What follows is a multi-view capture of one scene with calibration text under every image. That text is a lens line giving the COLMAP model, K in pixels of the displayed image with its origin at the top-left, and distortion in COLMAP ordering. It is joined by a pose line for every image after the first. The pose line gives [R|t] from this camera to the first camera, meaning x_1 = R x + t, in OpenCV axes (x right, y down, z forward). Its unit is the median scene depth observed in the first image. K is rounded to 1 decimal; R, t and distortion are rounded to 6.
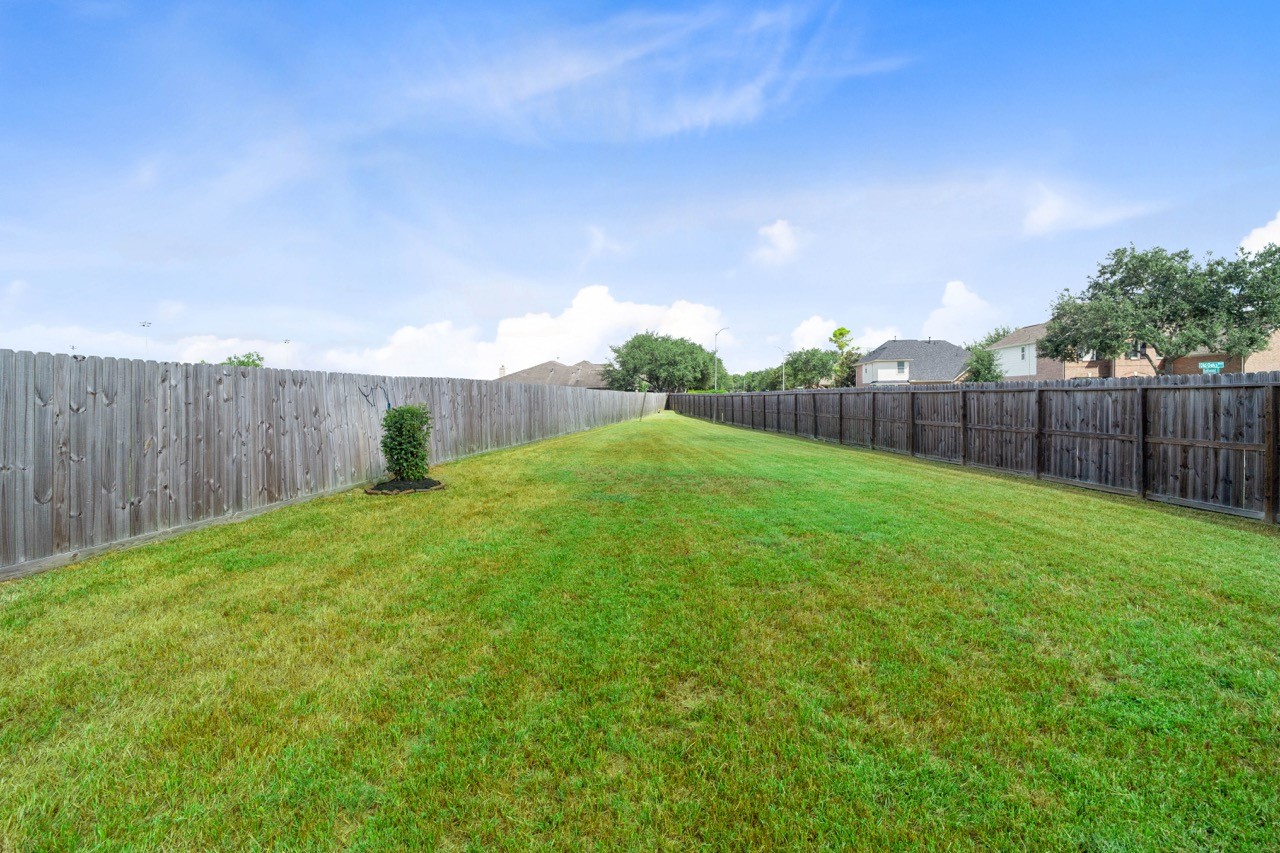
lens RADIAL K [[617.7, 0, 630.3], [0, 617.7, 398.9], [0, 0, 1]] dist [-0.002005, 0.000367]
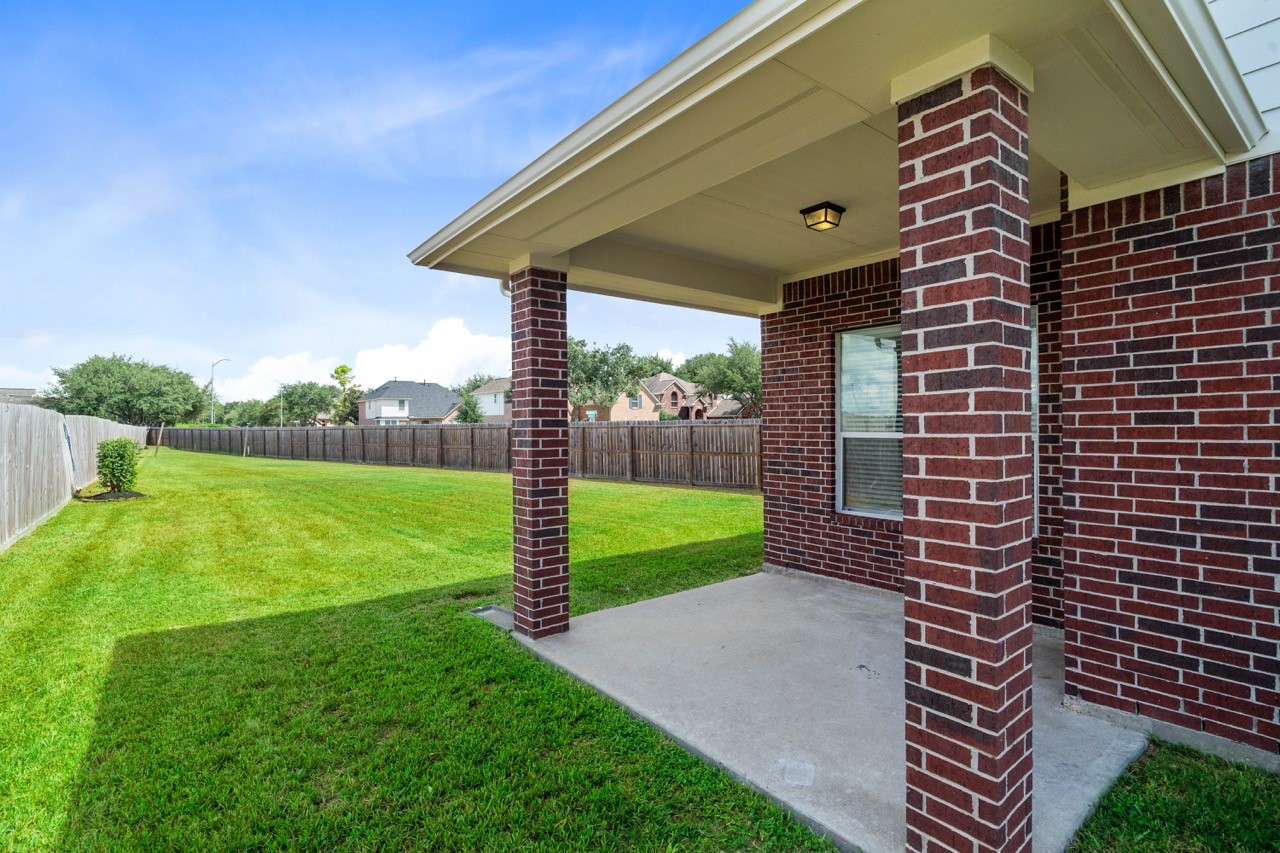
lens RADIAL K [[617.7, 0, 648.1], [0, 617.7, 426.4], [0, 0, 1]] dist [-0.002005, 0.000367]
pose [[0.685985, 0.004480, 0.727602, -0.102329], [0.003023, 0.999955, -0.009008, 0.000099], [-0.727609, 0.008379, 0.685941, -0.148306]]
